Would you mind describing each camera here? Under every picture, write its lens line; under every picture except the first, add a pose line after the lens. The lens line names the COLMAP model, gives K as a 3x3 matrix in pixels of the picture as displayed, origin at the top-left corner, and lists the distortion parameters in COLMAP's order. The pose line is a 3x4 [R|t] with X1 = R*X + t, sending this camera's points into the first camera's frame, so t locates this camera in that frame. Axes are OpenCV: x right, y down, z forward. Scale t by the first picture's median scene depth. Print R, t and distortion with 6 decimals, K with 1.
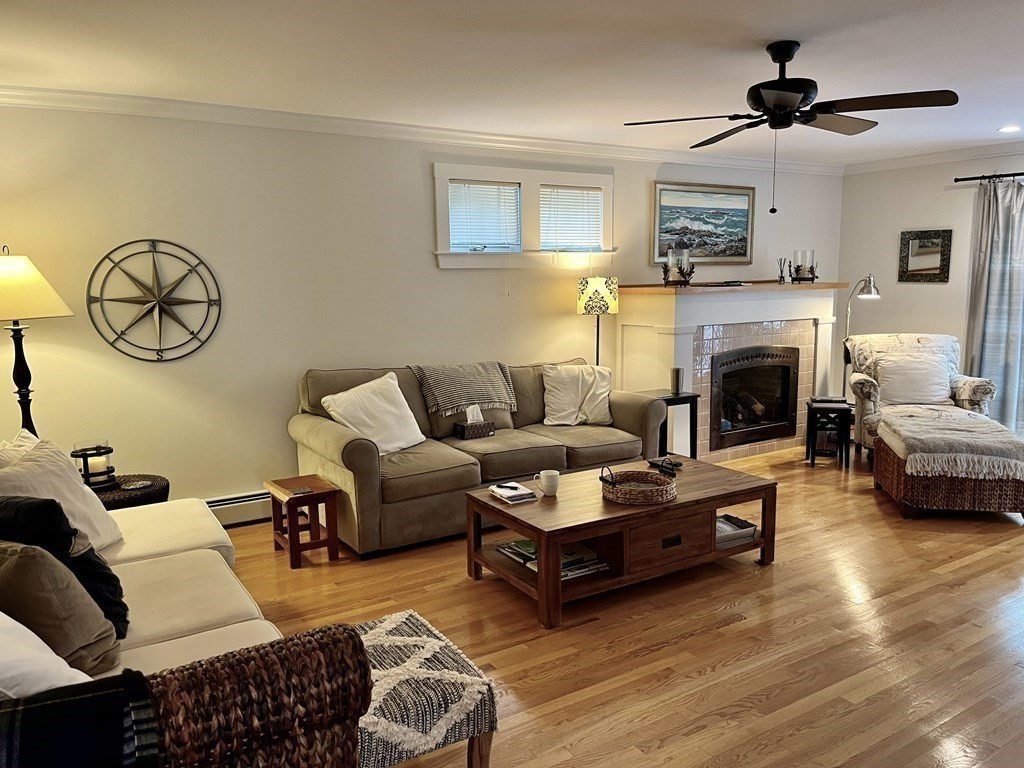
lens RADIAL K [[771.8, 0, 513.4], [0, 771.8, 389.6], [0, 0, 1]] dist [0.054247, -0.053260]
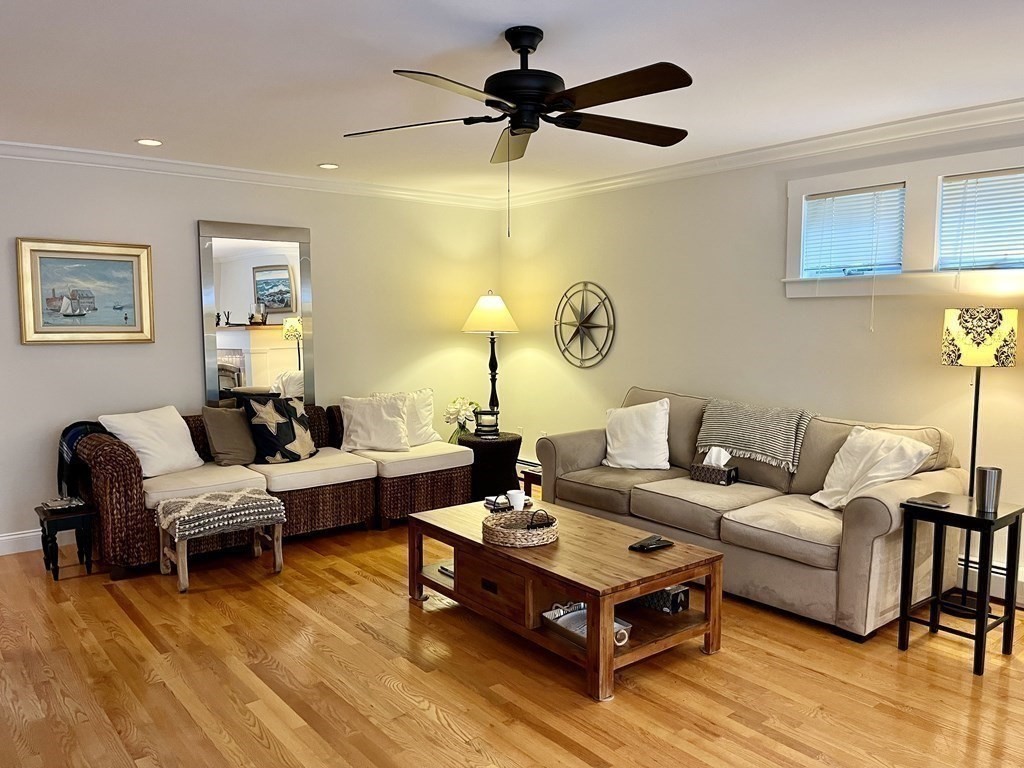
lens RADIAL K [[762.1, 0, 513.9], [0, 762.1, 395.1], [0, 0, 1]] dist [0.048456, -0.073693]
pose [[0.120550, 0.117825, -0.985690, 0.743449], [-0.141946, 0.984774, 0.100356, -0.090106], [0.982506, 0.127817, 0.135439, 0.583384]]
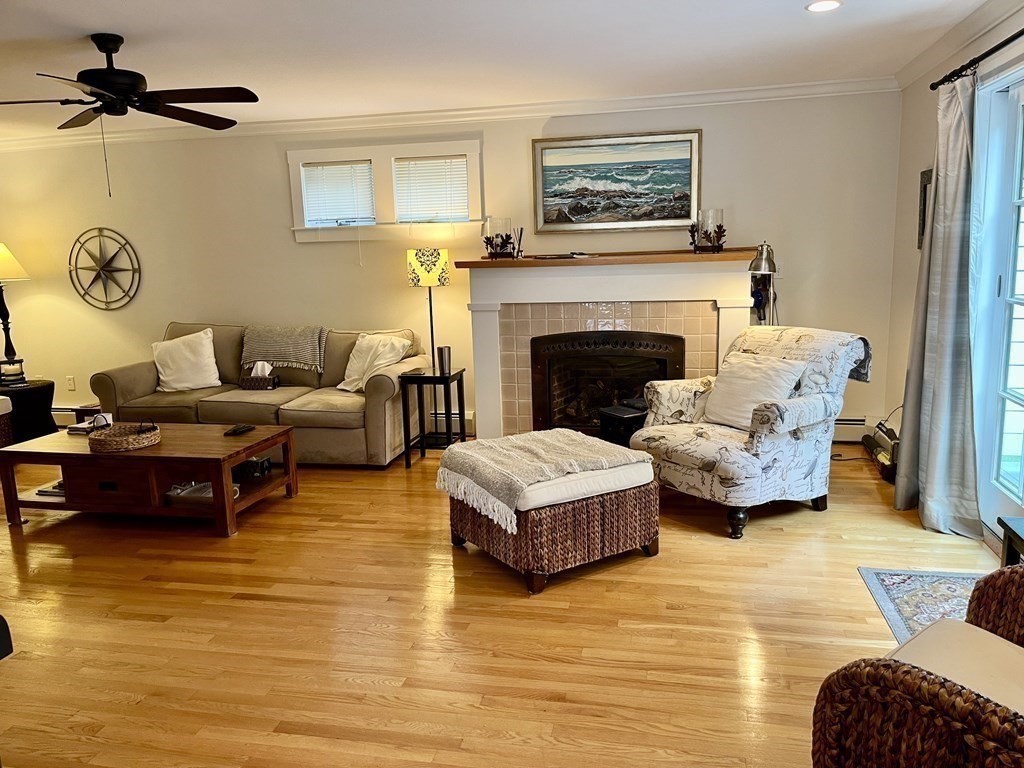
lens RADIAL K [[771.8, 0, 513.4], [0, 771.8, 389.6], [0, 0, 1]] dist [0.054247, -0.053260]
pose [[0.713834, 0.120760, -0.689825, 0.954830], [-0.083683, 0.992671, 0.087181, -0.066722], [0.695297, -0.004506, 0.718708, 0.389366]]
